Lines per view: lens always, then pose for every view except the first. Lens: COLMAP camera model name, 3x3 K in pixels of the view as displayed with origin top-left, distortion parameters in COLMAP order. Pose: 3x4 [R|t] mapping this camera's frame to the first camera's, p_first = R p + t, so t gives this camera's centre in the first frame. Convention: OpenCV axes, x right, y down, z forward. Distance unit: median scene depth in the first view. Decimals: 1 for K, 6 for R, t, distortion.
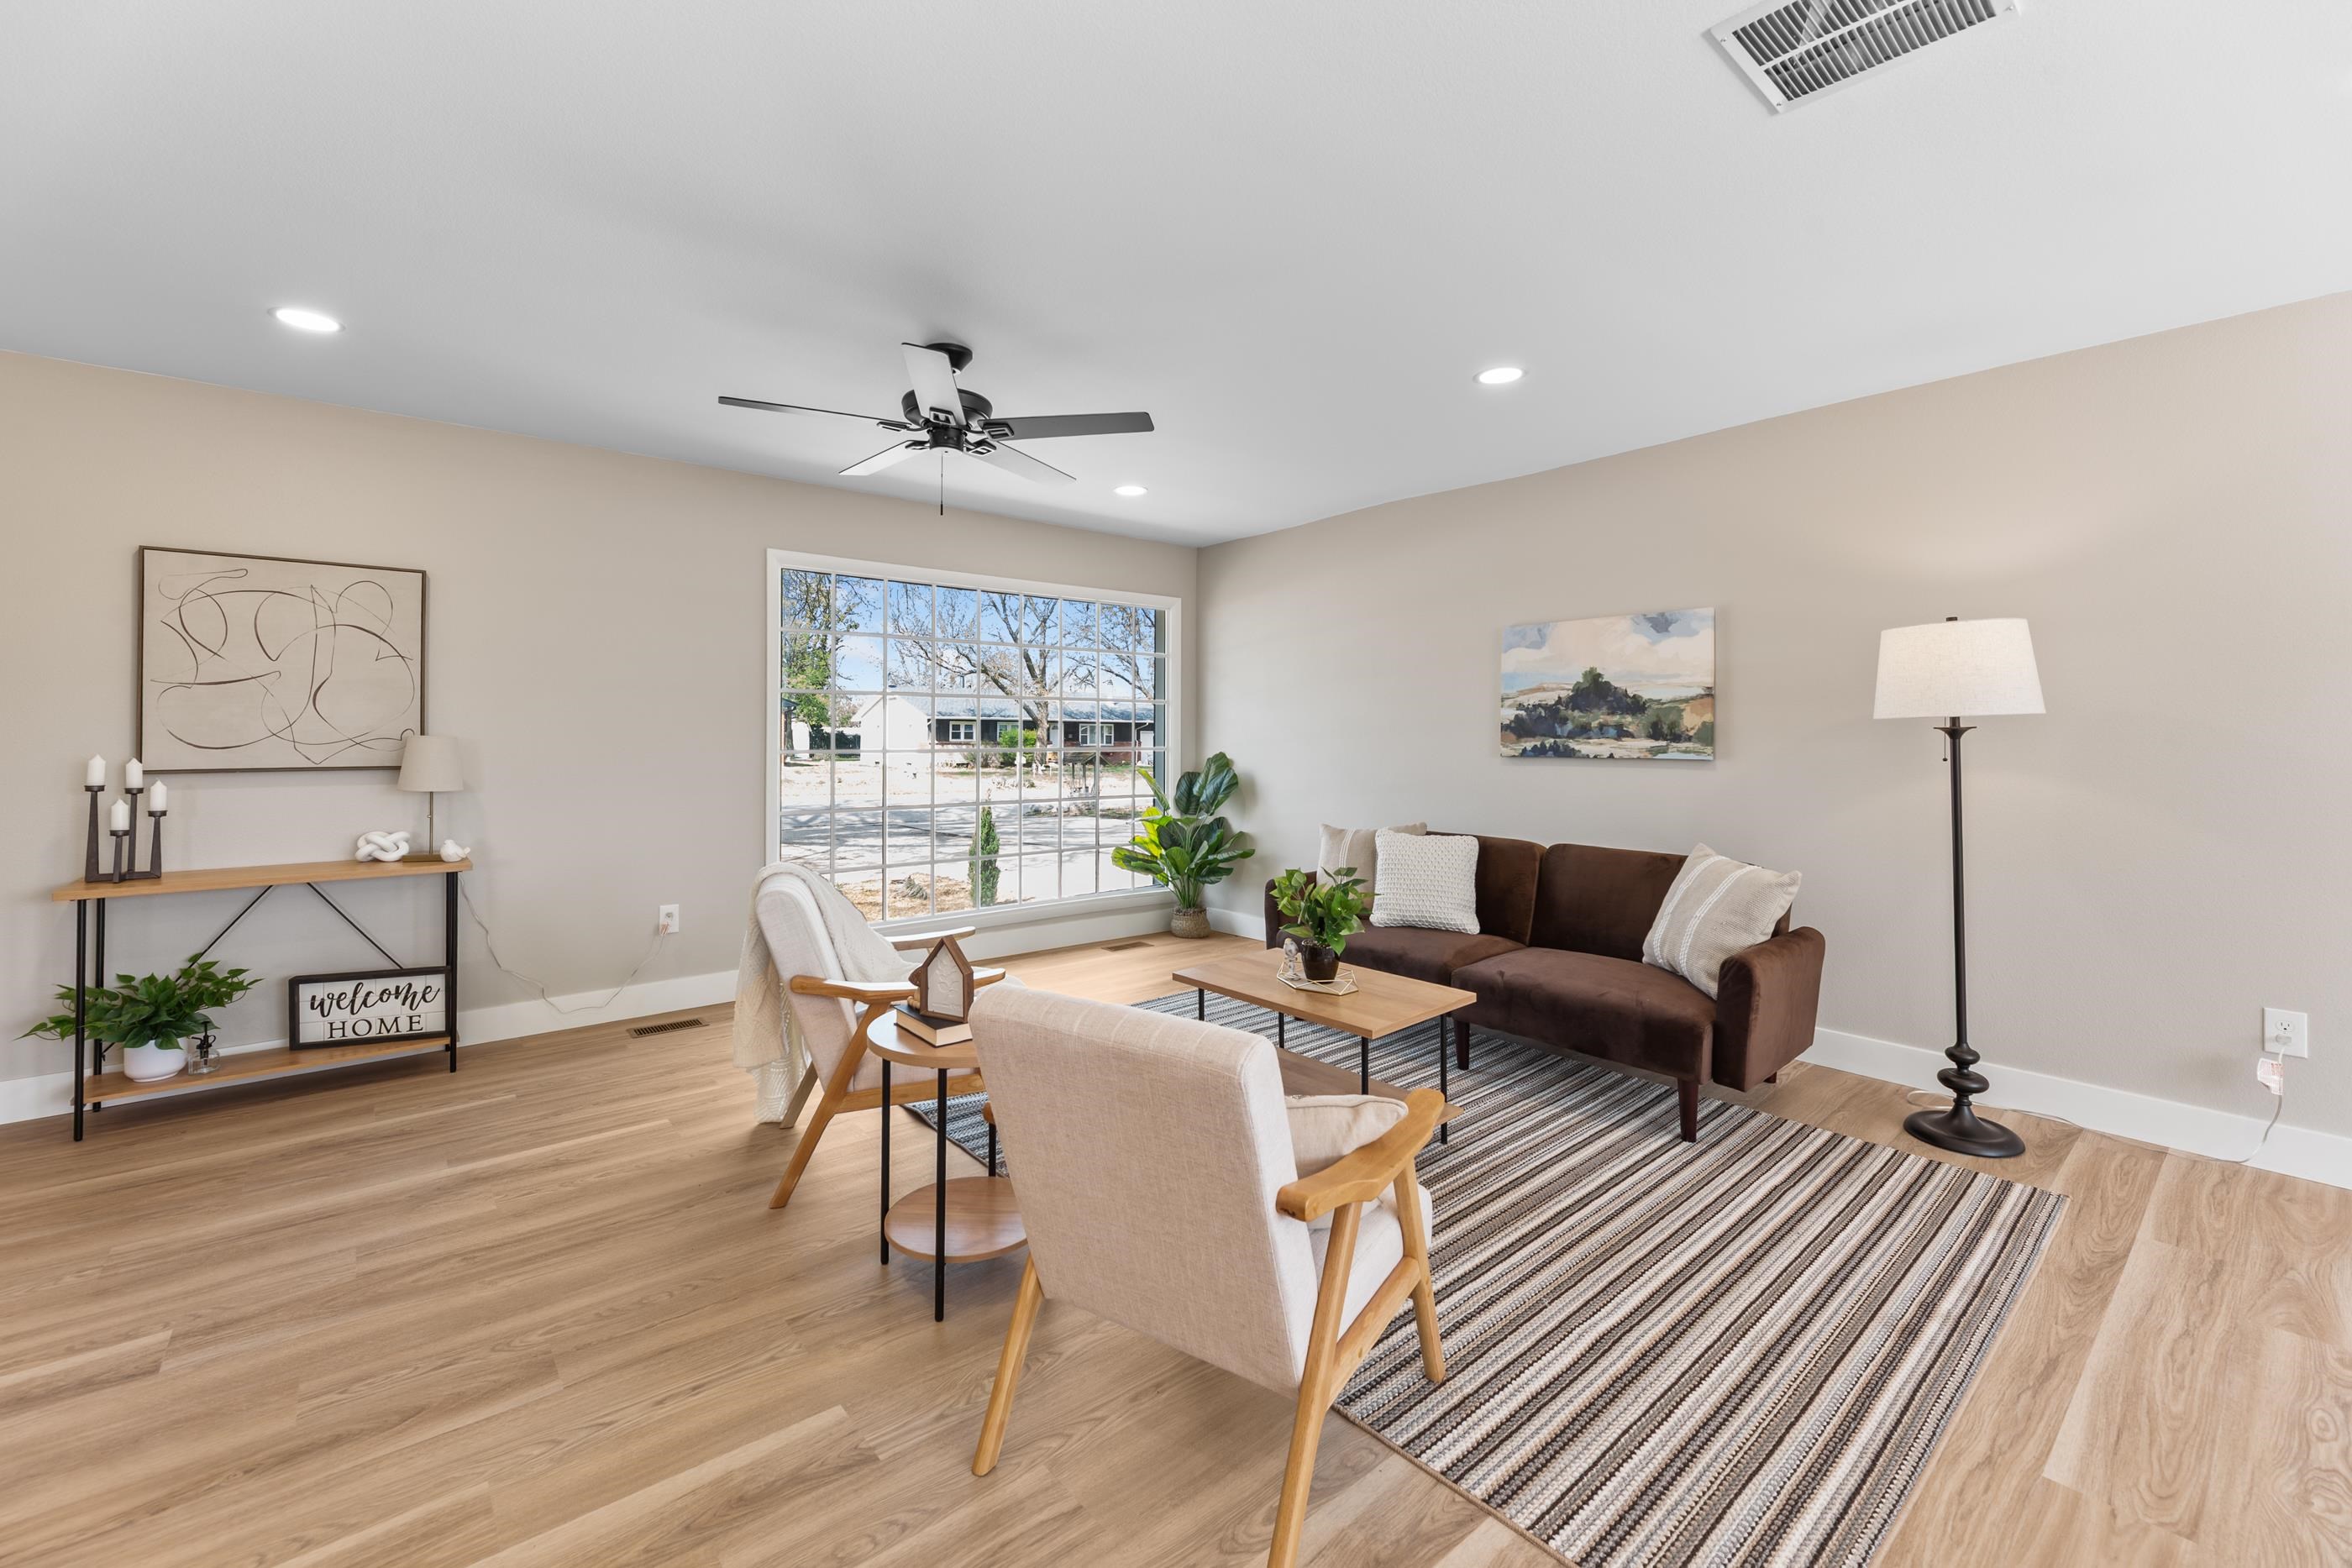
lens RADIAL K [[967.6, 0, 1164.2], [0, 967.6, 739.9], [0, 0, 1]] dist [-0.001045, 0.000219]
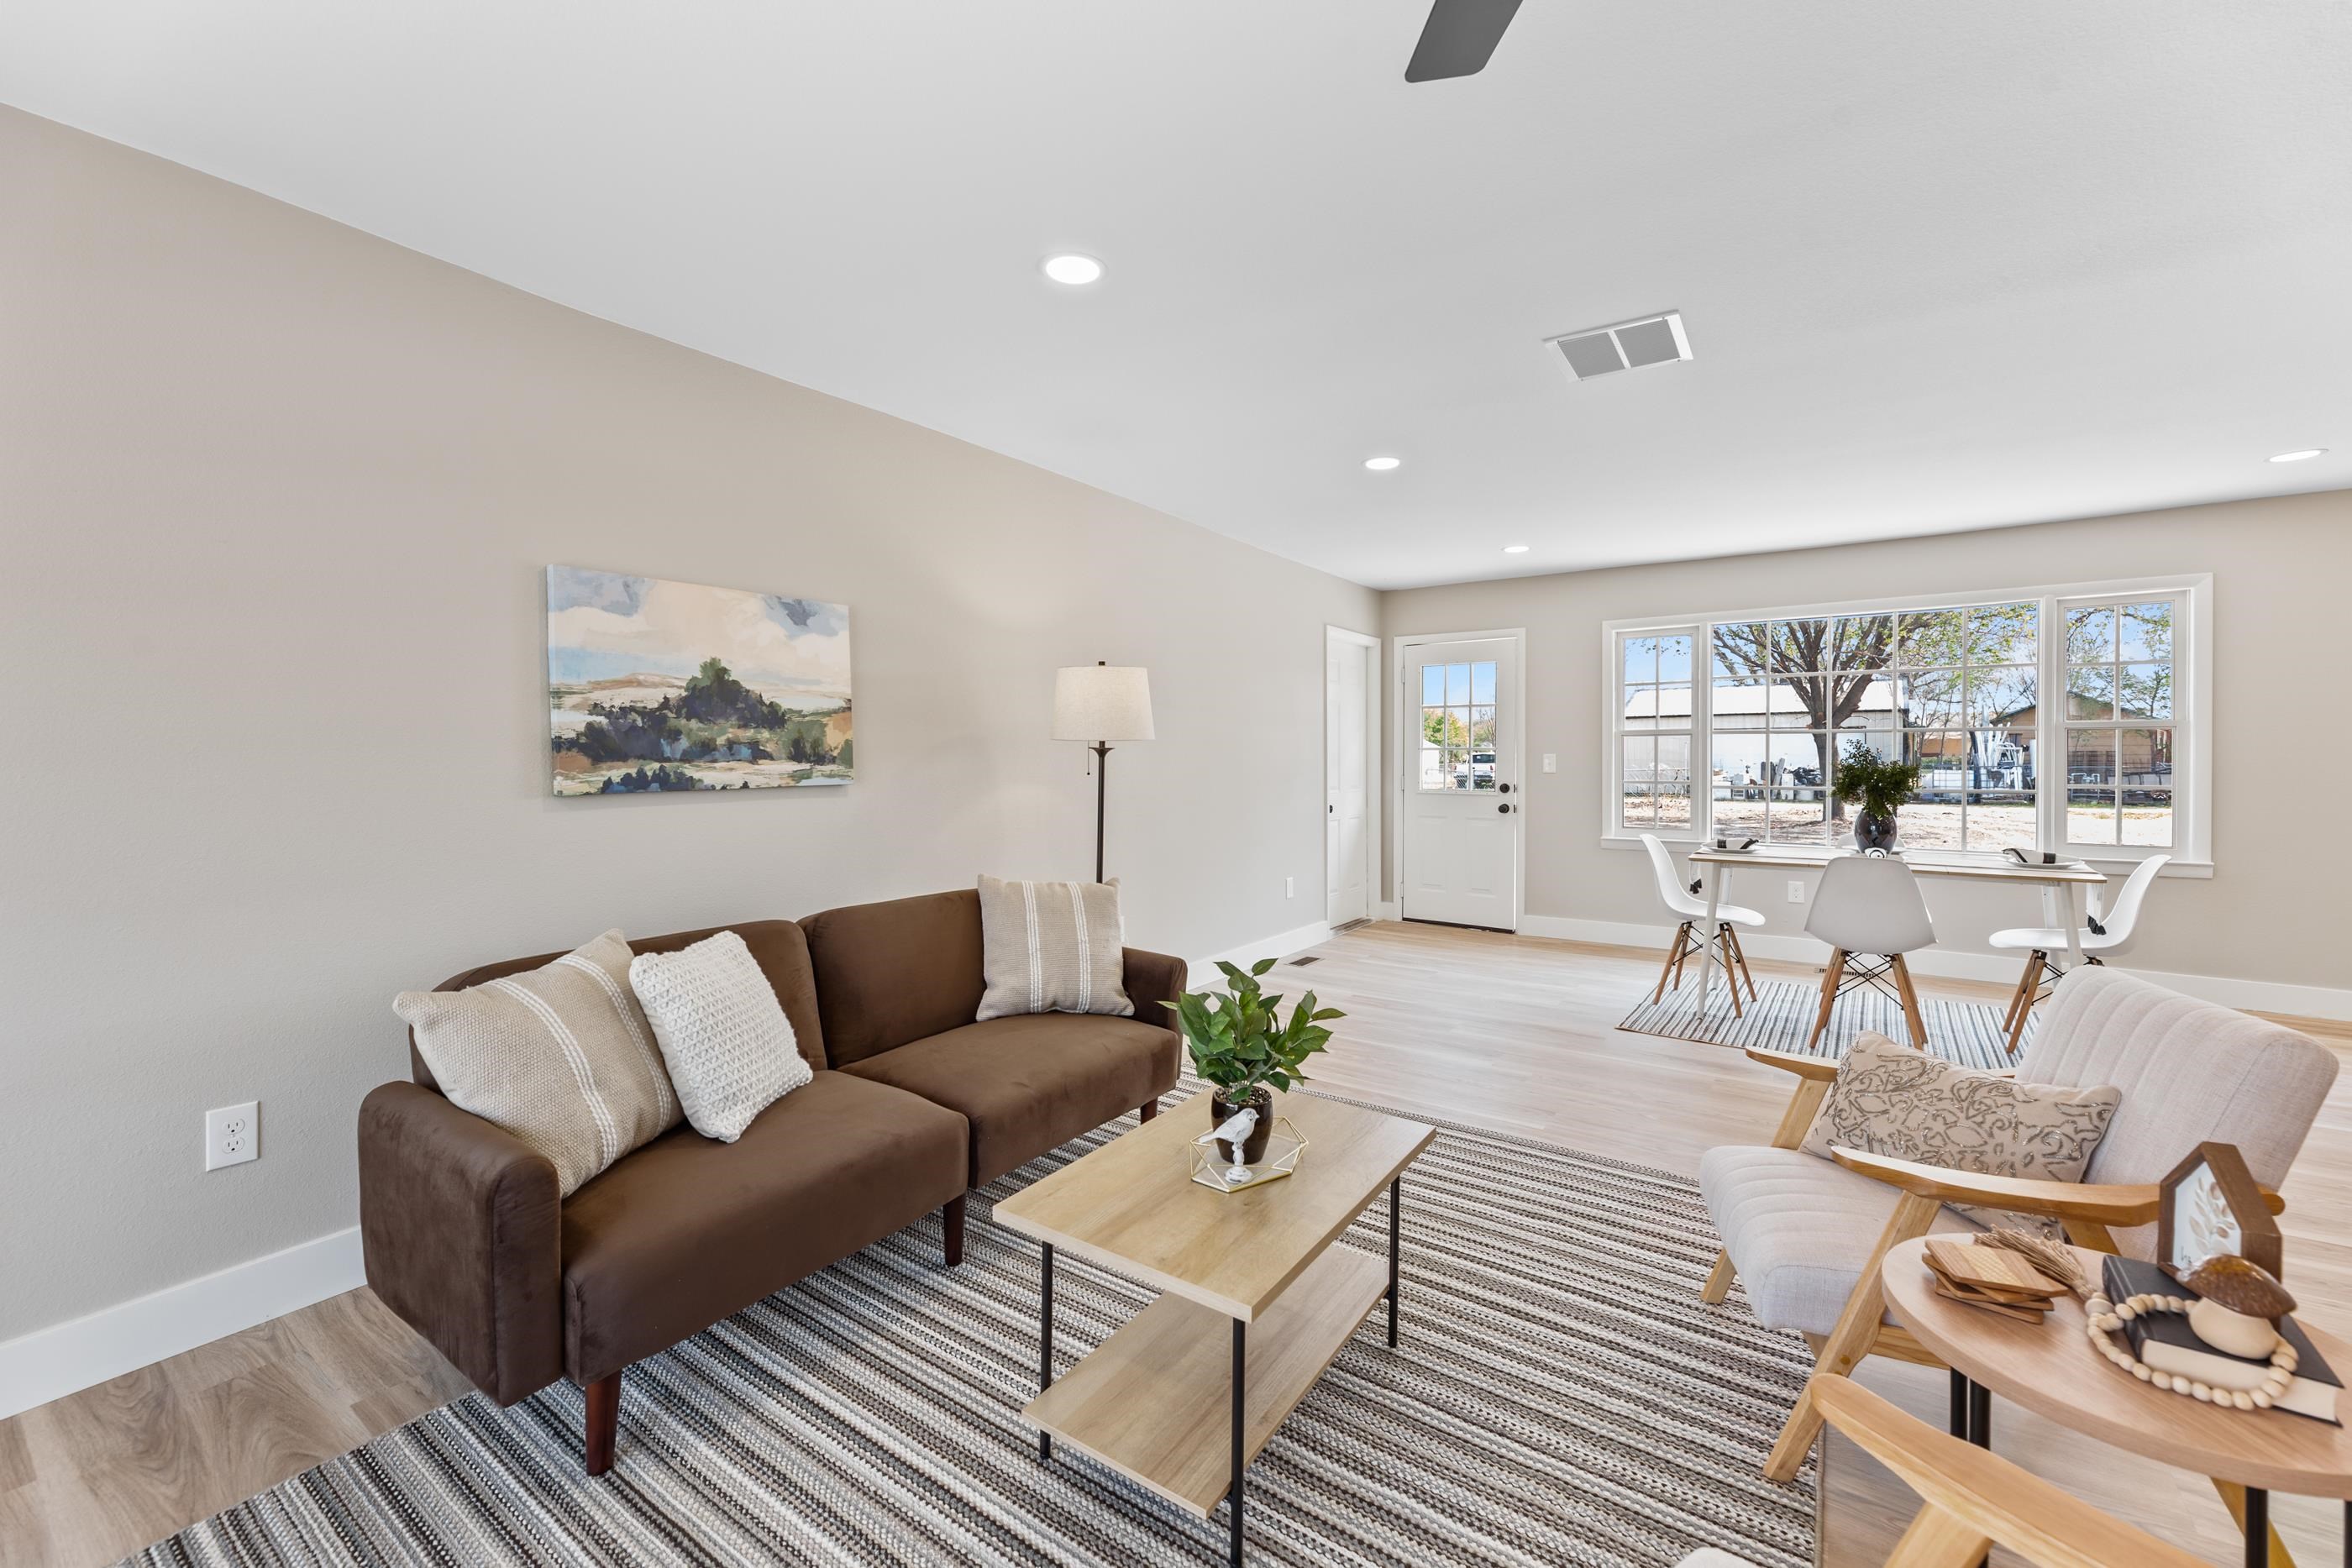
lens RADIAL K [[952.7, 0, 1166.8], [0, 952.7, 771.6], [0, 0, 1]] dist [0.001404, 0.000117]
pose [[-0.251674, -0.020879, 0.967587, -0.308156], [0.009365, 0.999668, 0.024007, -0.007981], [-0.967767, 0.015103, -0.251395, 0.900835]]
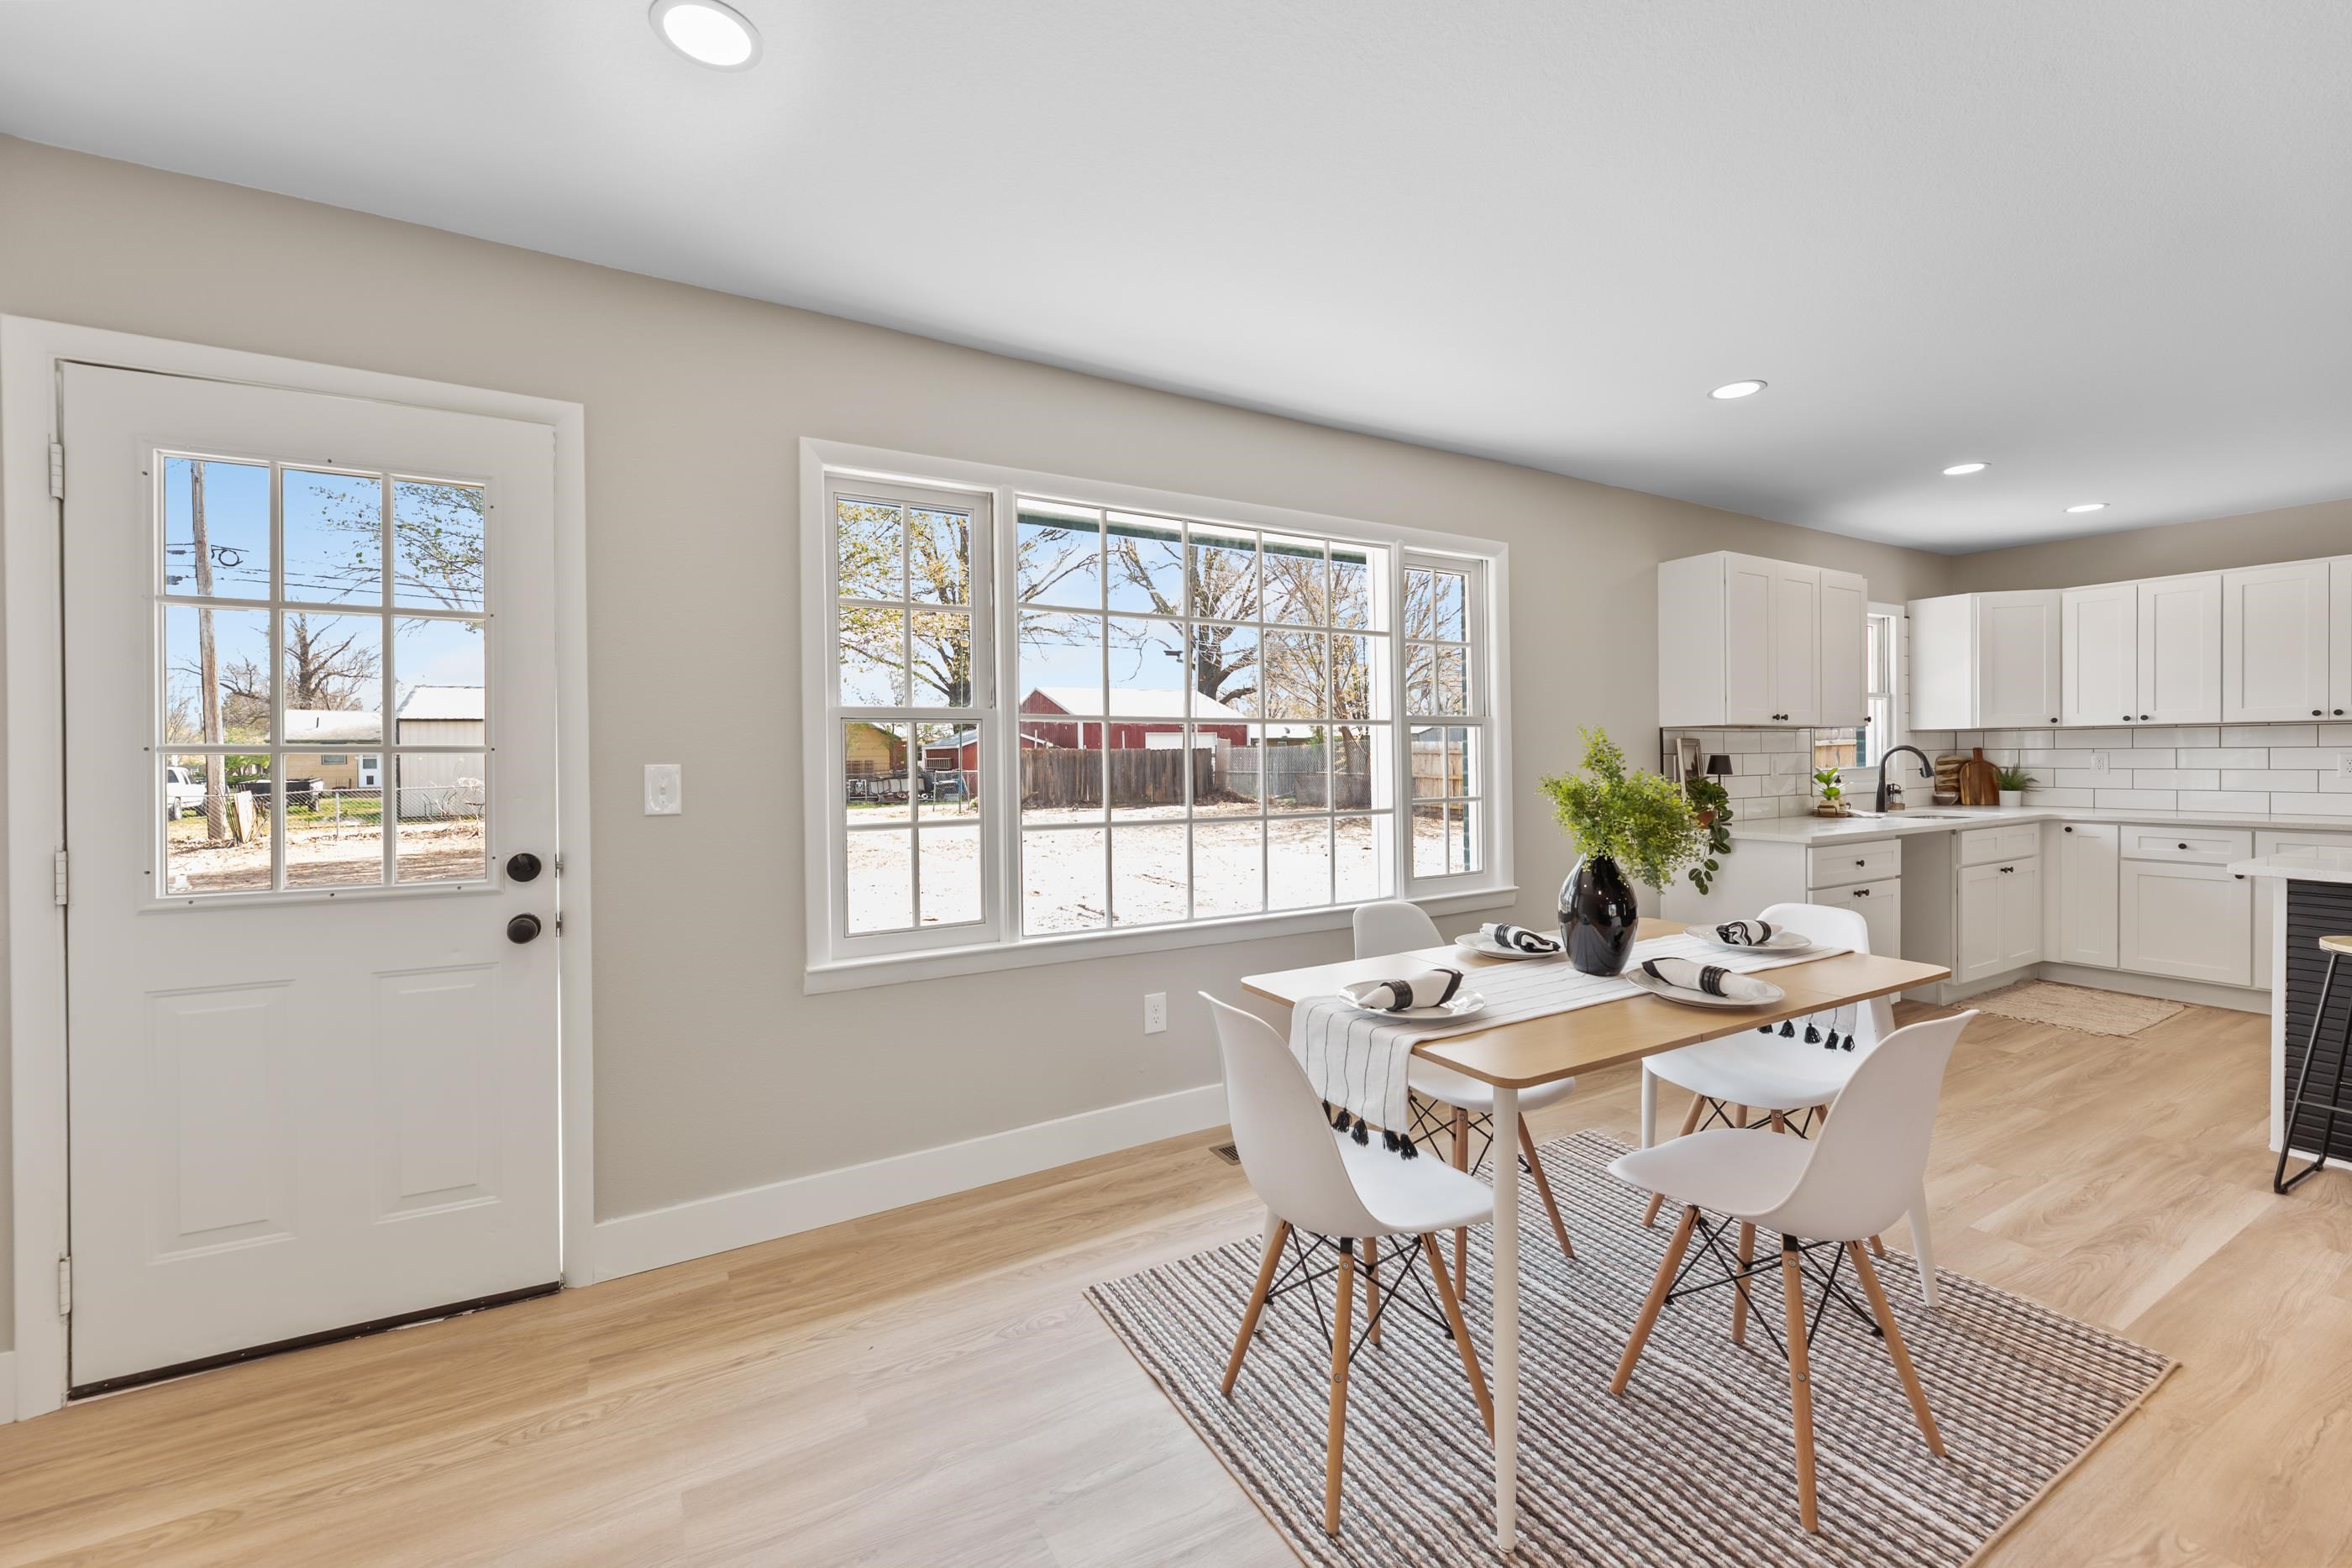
lens RADIAL K [[955.4, 0, 1171.5], [0, 955.4, 761.3], [0, 0, 1]] dist [-0.000862, 0.000101]
pose [[-0.986147, 0.005068, 0.165797, 0.664805], [0.007087, 0.999908, 0.011587, 0.000587], [-0.165723, 0.012602, -0.986092, 0.409929]]
